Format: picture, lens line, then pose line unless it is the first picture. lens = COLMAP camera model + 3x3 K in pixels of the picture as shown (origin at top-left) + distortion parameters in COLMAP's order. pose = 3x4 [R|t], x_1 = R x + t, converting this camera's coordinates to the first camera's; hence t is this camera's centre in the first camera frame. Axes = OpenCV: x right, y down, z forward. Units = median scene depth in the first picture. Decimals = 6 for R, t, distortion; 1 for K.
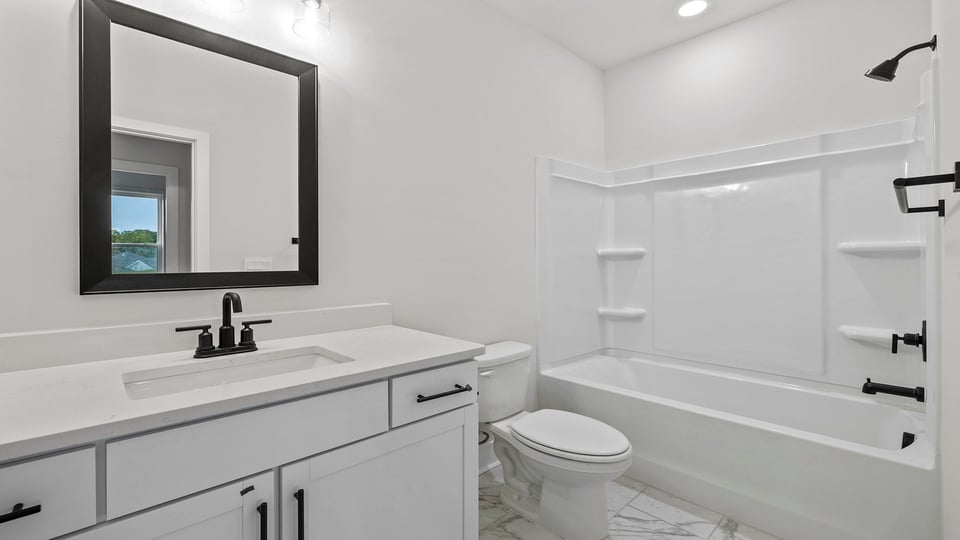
lens RADIAL K [[415.5, 0, 459.8], [0, 415.5, 265.0], [0, 0, 1]] dist [0.042470, 0.000152]
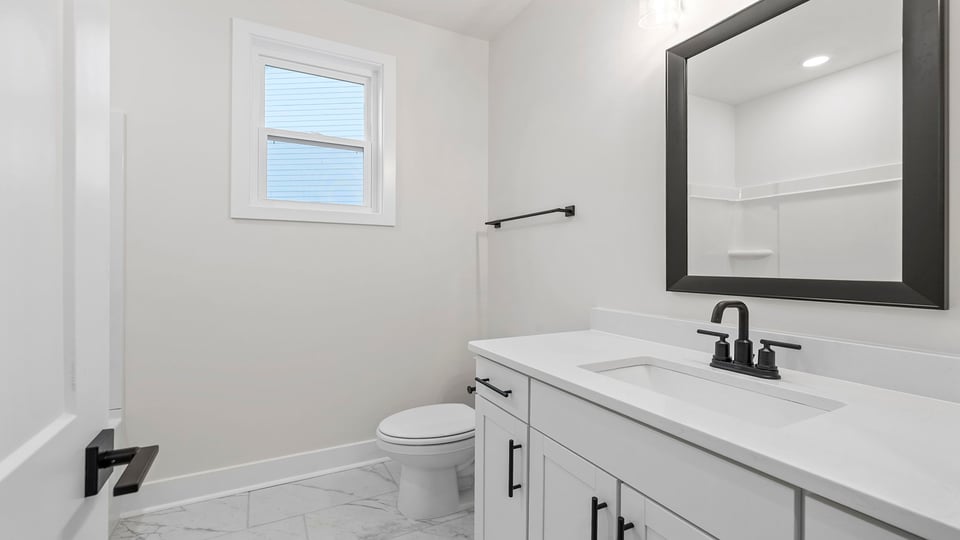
lens RADIAL K [[411.9, 0, 473.3], [0, 411.9, 261.8], [0, 0, 1]] dist [0.000655, 0.000118]
pose [[-0.252259, 0.000475, -0.967660, 0.418684], [-0.004647, 0.999988, 0.001702, -0.015977], [0.967649, 0.004926, -0.252254, 0.670265]]
